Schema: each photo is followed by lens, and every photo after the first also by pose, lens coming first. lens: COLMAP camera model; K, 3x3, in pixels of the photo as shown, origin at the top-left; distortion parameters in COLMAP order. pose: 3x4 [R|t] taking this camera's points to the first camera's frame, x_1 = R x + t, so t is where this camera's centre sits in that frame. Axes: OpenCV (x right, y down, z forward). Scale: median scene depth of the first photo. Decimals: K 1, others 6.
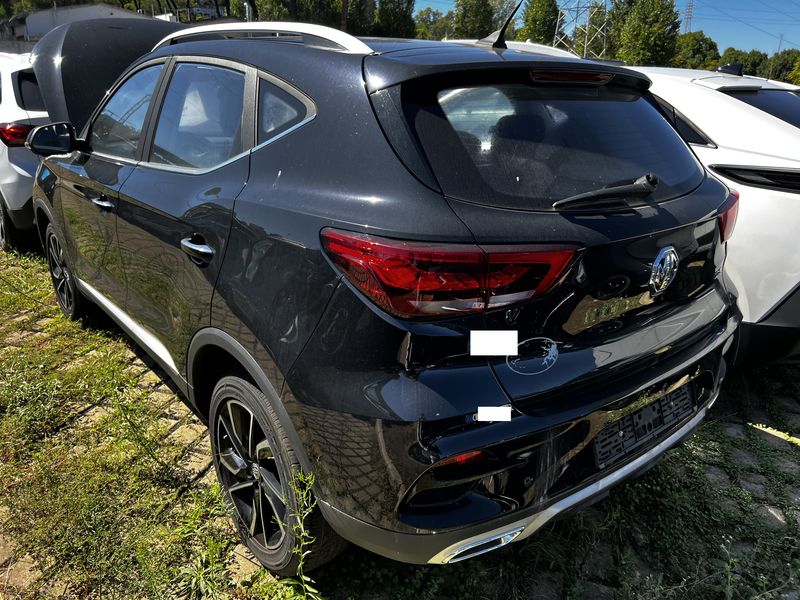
lens RADIAL K [[616.6, 0, 403.9], [0, 616.6, 298.7], [0, 0, 1]] dist [0.038273, -0.051006]
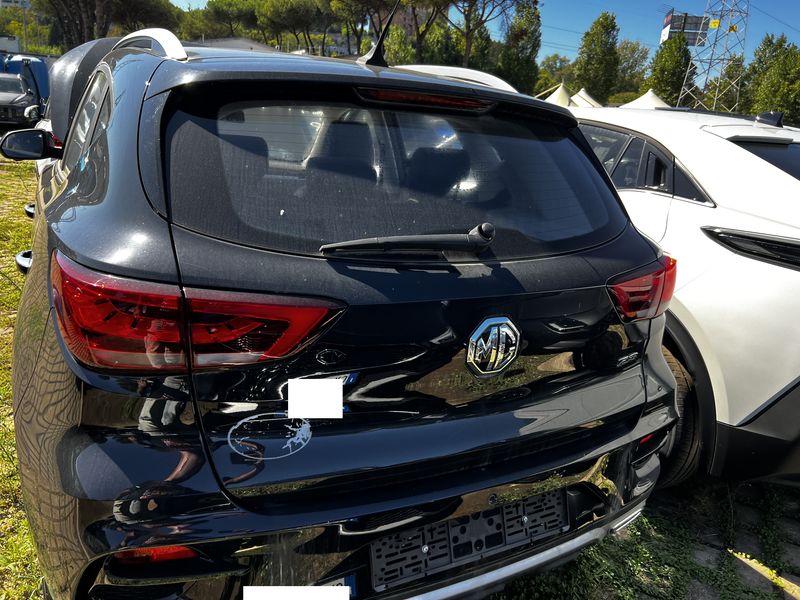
lens RADIAL K [[616.6, 0, 395.3], [0, 616.6, 299.9], [0, 0, 1]] dist [0.038273, -0.051006]
pose [[0.978221, 0.109264, -0.176478, 0.260667], [-0.119192, 0.991775, -0.046636, -0.032772], [0.169931, 0.066655, 0.983199, 0.128418]]
